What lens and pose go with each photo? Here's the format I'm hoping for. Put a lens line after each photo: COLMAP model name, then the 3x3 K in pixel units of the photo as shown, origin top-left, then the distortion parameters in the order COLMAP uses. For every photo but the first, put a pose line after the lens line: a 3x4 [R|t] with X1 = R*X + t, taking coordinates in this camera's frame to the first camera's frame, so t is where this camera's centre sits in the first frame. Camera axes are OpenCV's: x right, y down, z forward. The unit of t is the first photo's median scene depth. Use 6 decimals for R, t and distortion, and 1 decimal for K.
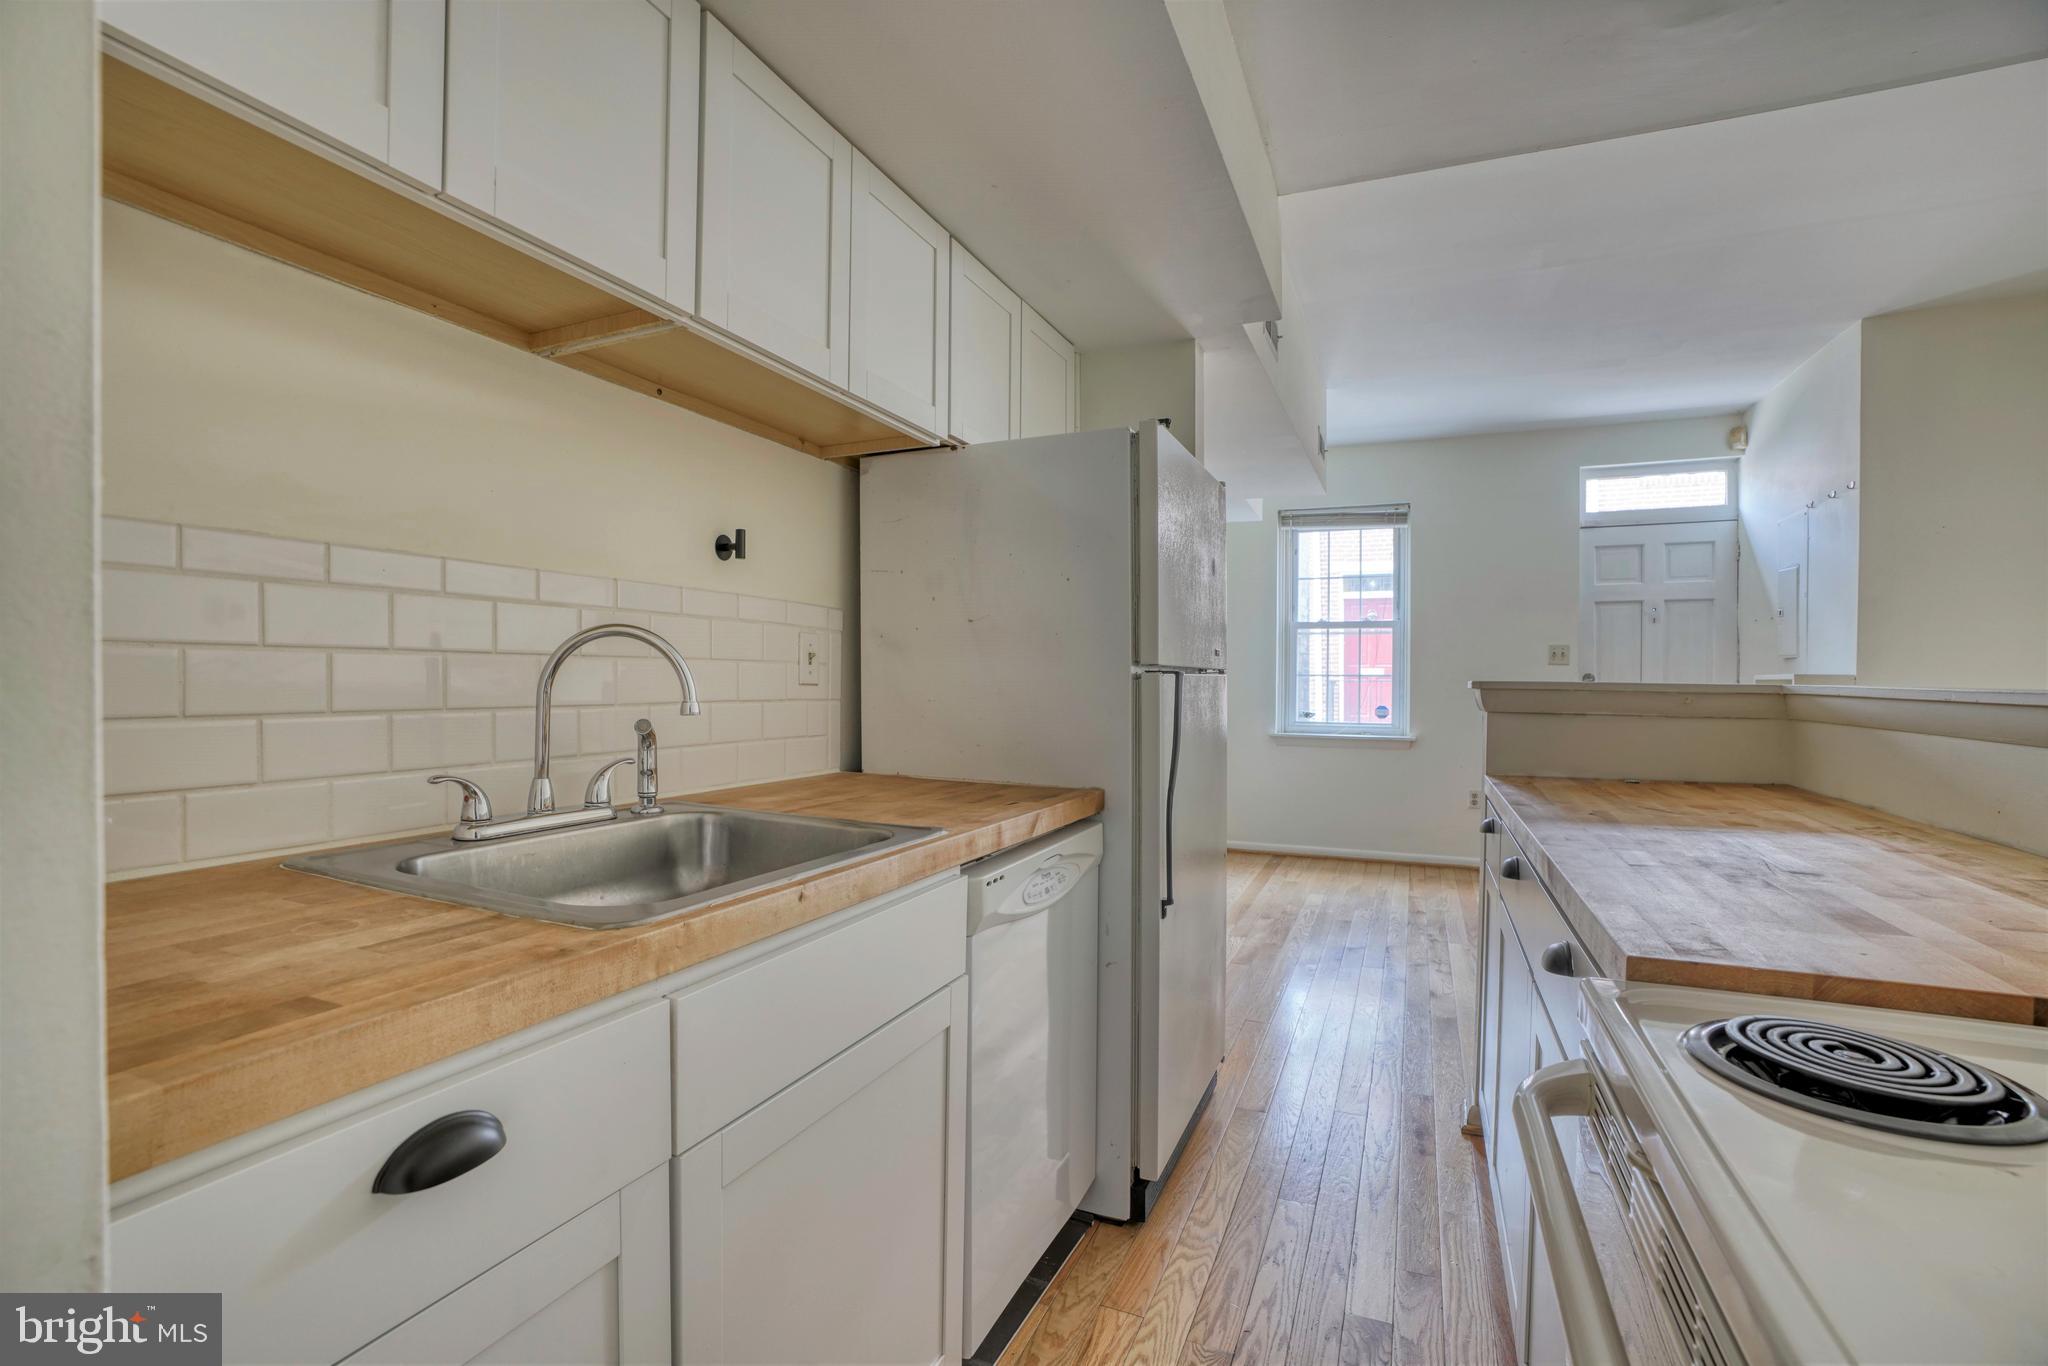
lens RADIAL K [[927.3, 0, 1024.2], [0, 927.3, 691.8], [0, 0, 1]] dist [-0.060566, 0.024881]
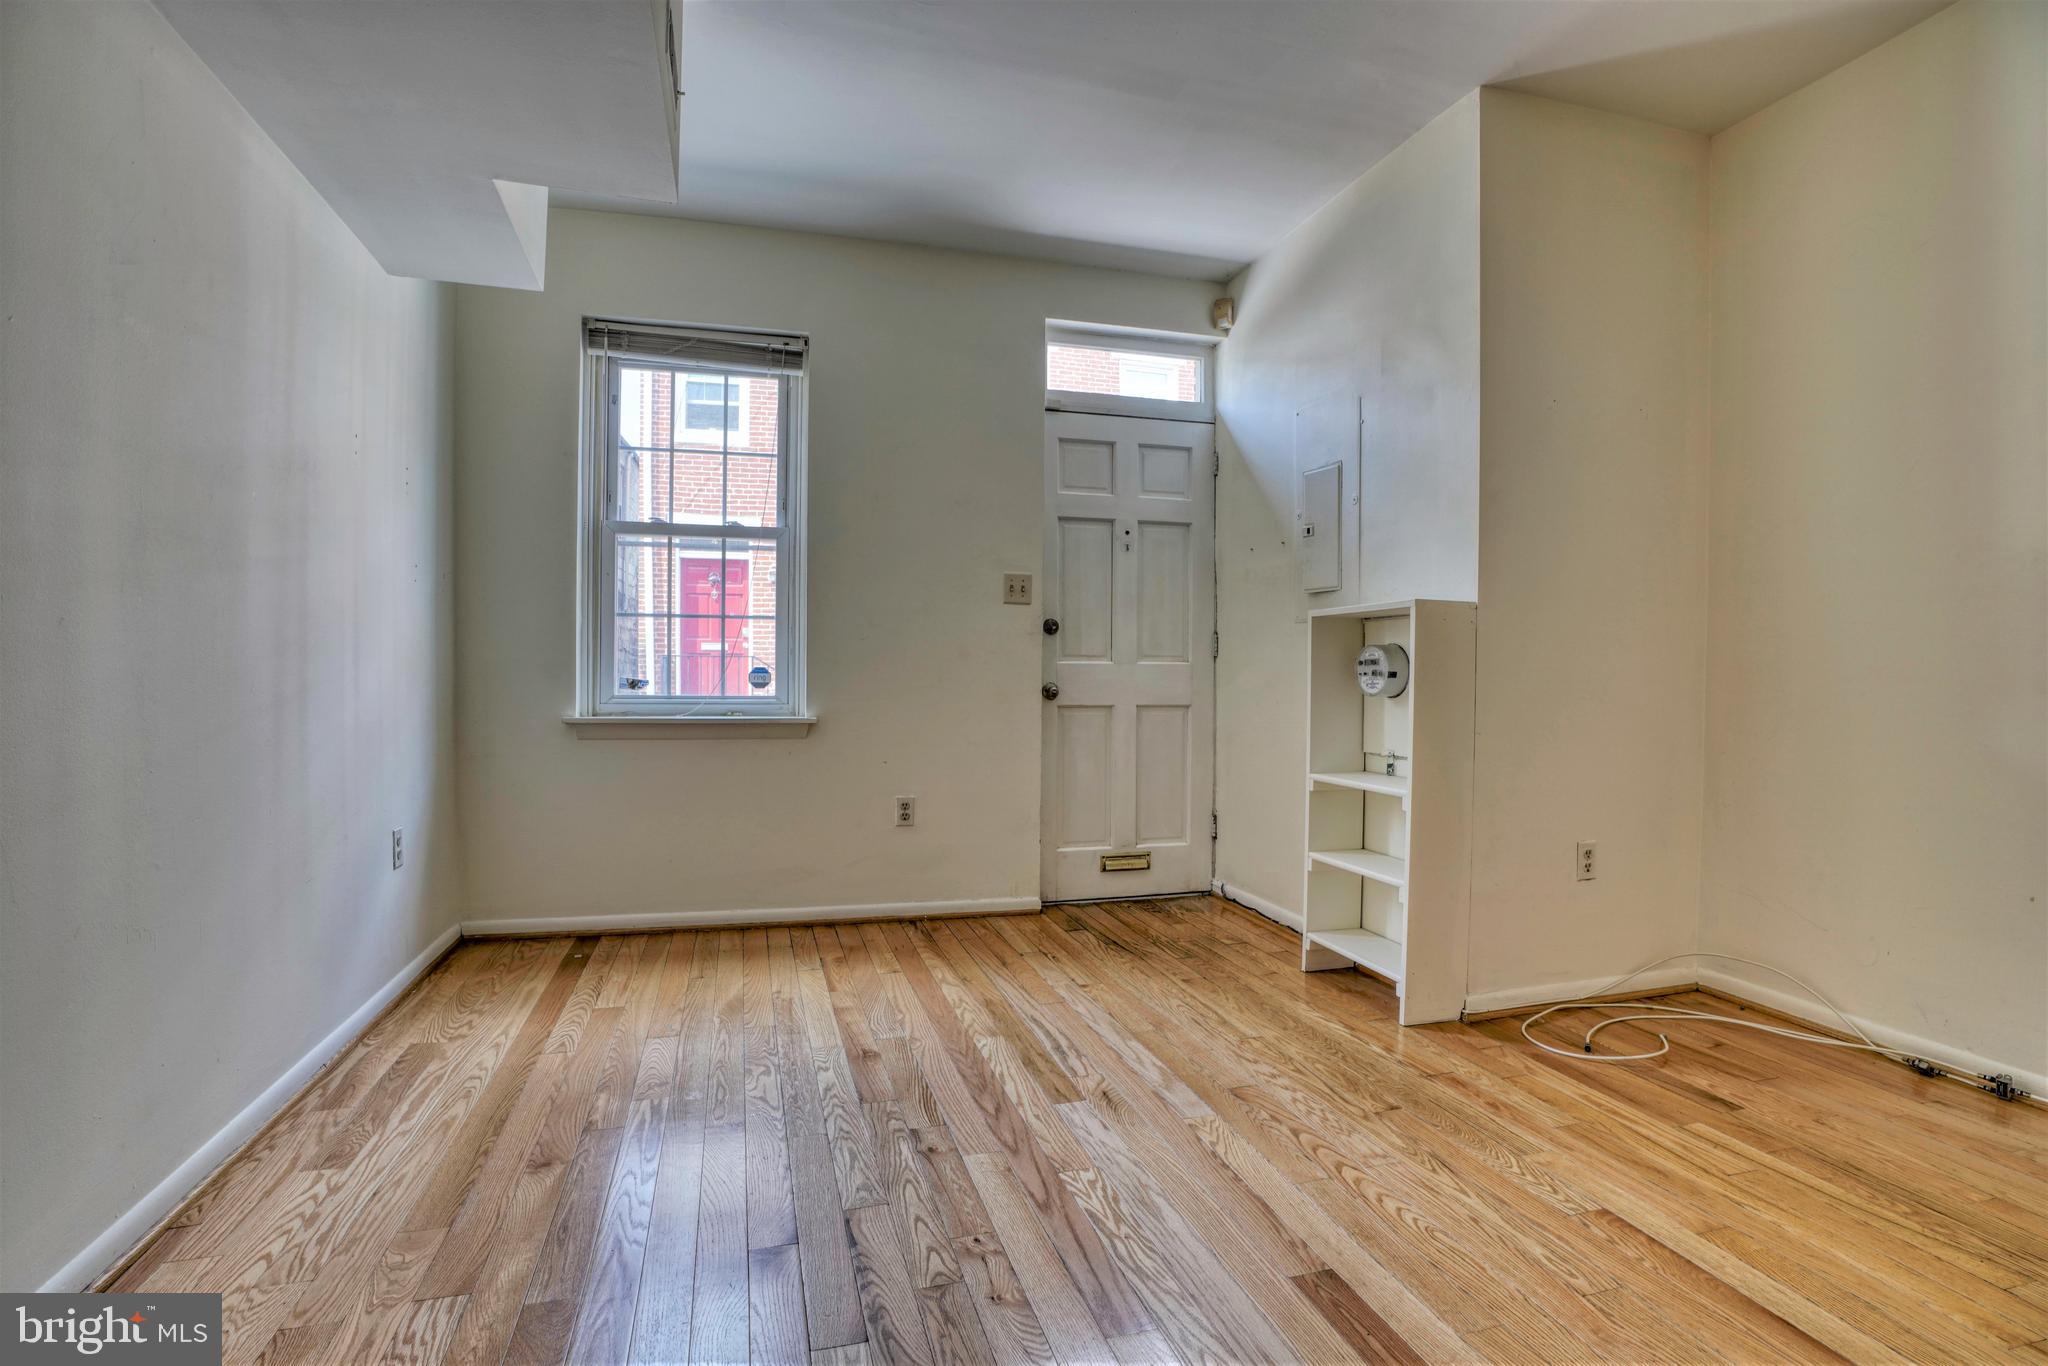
lens RADIAL K [[974.3, 0, 1018.6], [0, 974.3, 687.7], [0, 0, 1]] dist [-0.075357, 0.031738]
pose [[0.775075, -0.016070, 0.631665, 0.273038], [0.000367, 0.999688, 0.024983, 0.030271], [-0.631869, -0.019132, 0.774839, 0.924879]]
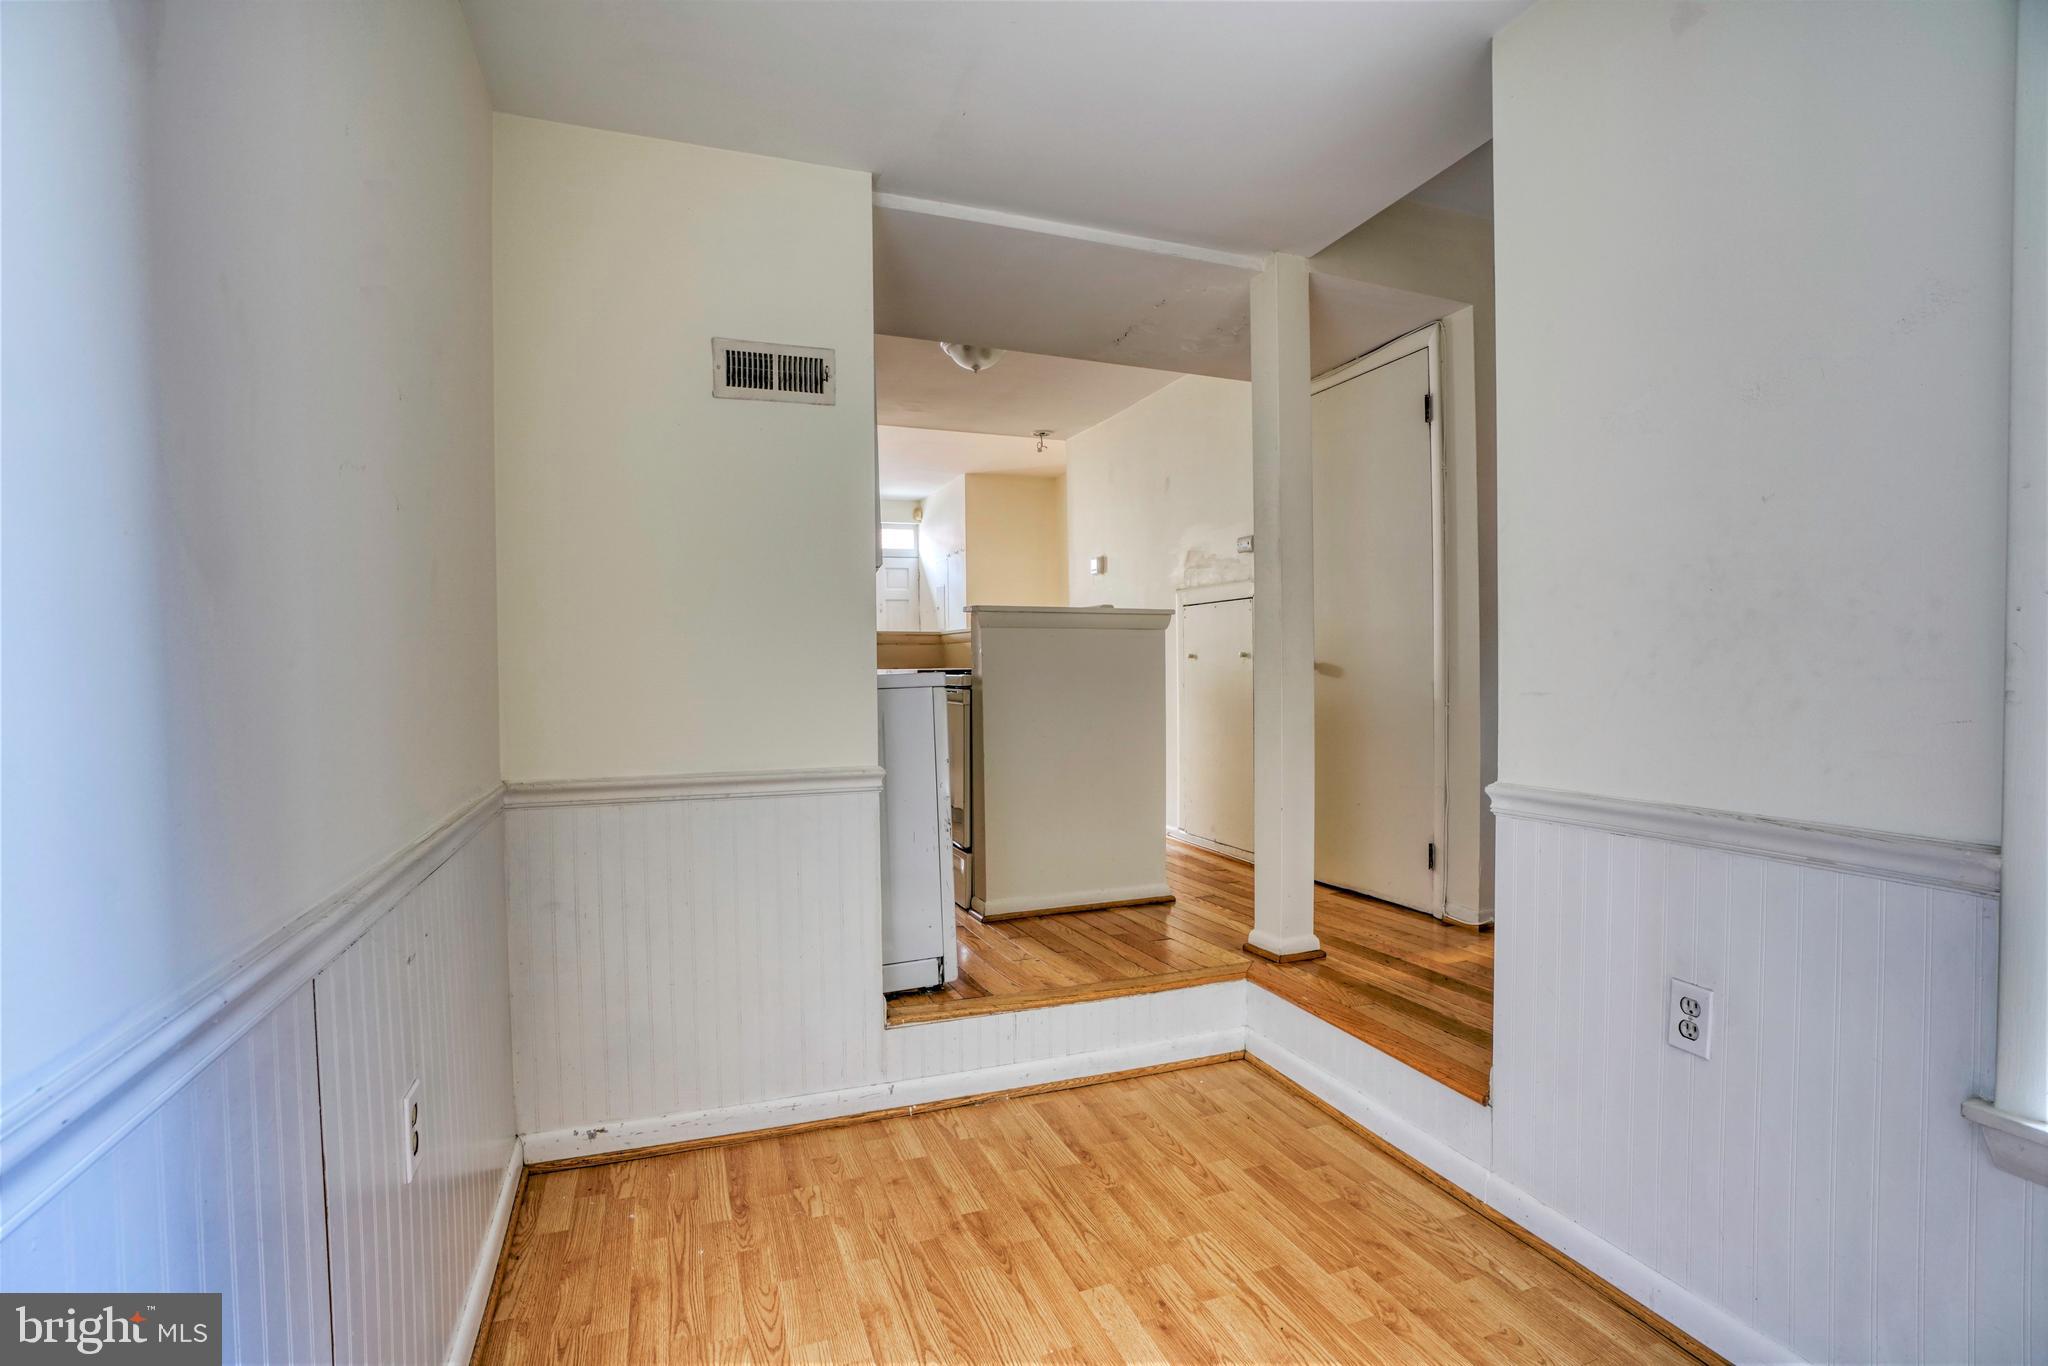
lens RADIAL K [[974.3, 0, 1018.6], [0, 974.3, 687.7], [0, 0, 1]] dist [-0.075357, 0.031738]
pose [[0.711458, -0.033914, 0.701910, -0.984365], [0.018524, 0.999393, 0.029511, 0.047529], [-0.702485, -0.007994, 0.711654, -1.186084]]
